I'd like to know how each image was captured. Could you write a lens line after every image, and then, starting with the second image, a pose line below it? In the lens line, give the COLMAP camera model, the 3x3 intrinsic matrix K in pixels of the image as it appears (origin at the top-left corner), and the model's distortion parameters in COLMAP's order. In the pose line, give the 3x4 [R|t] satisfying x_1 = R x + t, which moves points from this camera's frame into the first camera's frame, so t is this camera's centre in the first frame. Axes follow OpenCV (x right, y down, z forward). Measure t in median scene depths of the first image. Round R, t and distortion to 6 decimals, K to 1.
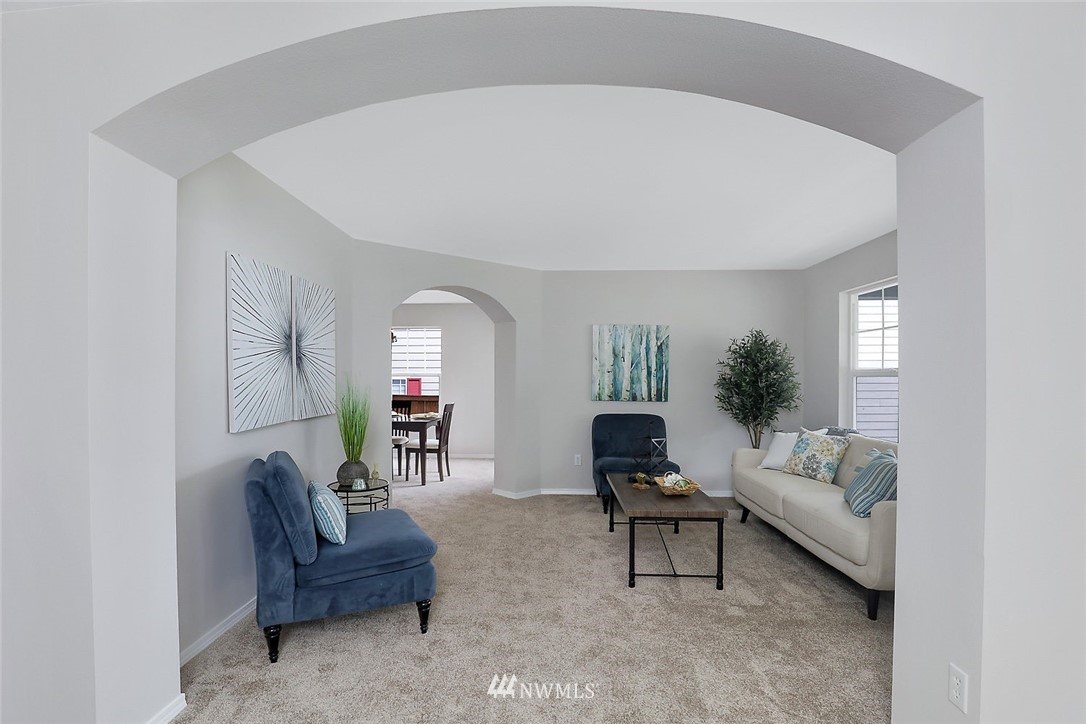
lens RADIAL K [[527.4, 0, 513.8], [0, 527.4, 384.1], [0, 0, 1]] dist [-0.035441, 0.000314]
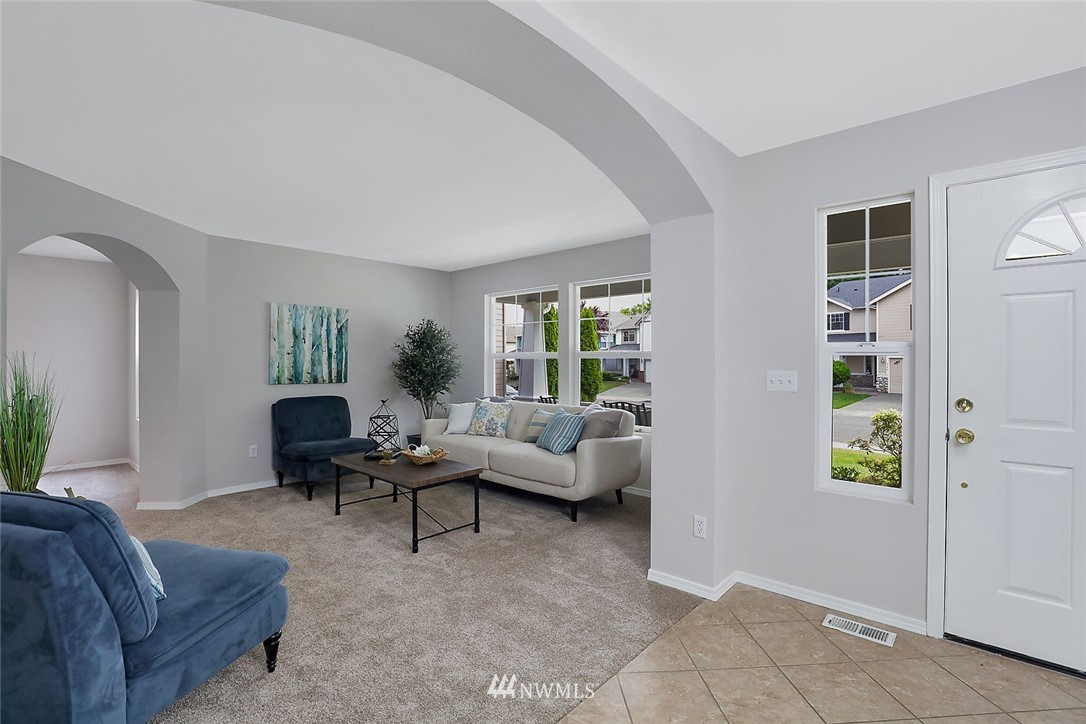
lens RADIAL K [[499.8, 0, 542.6], [0, 499.8, 360.8], [0, 0, 1]] dist [-0.033612, 0.004786]
pose [[0.620624, -0.005562, 0.784088, -0.324642], [0.012186, 0.999922, -0.002553, -0.003380], [-0.784013, 0.011140, 0.620644, 0.116915]]
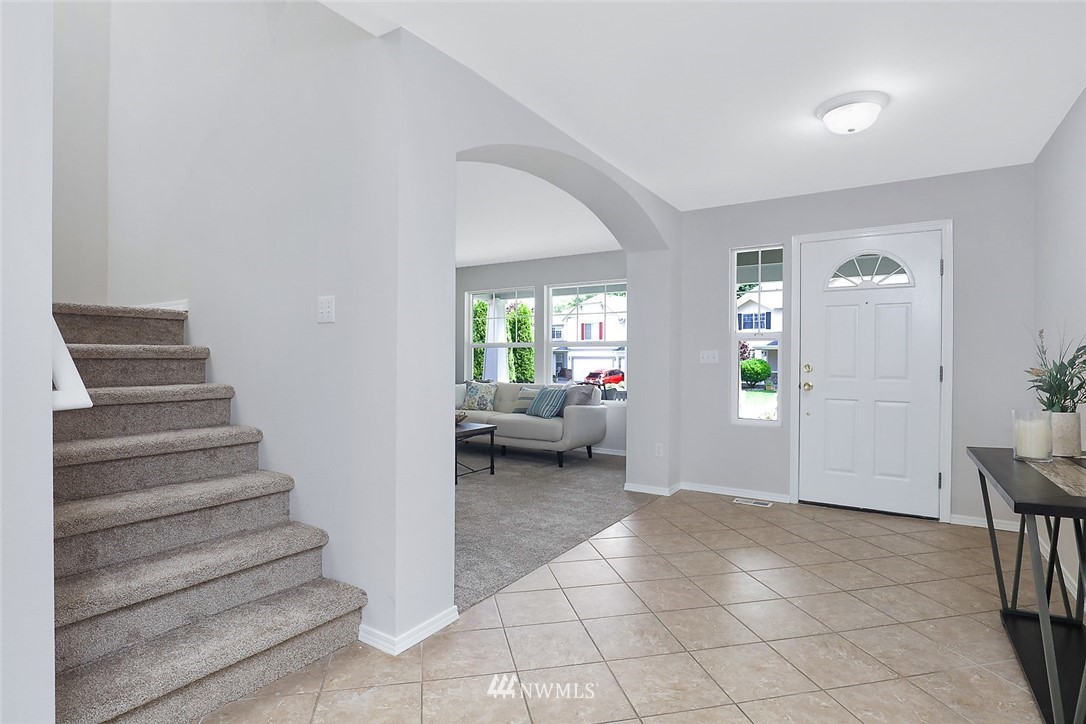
lens RADIAL K [[554.2, 0, 545.0], [0, 554.2, 360.0], [0, 0, 1]] dist [-0.016986, 0.000547]
pose [[0.484253, -0.003720, 0.874920, -0.795567], [0.009803, 0.999951, -0.001175, 0.030797], [-0.874873, 0.009146, 0.484266, 0.014559]]
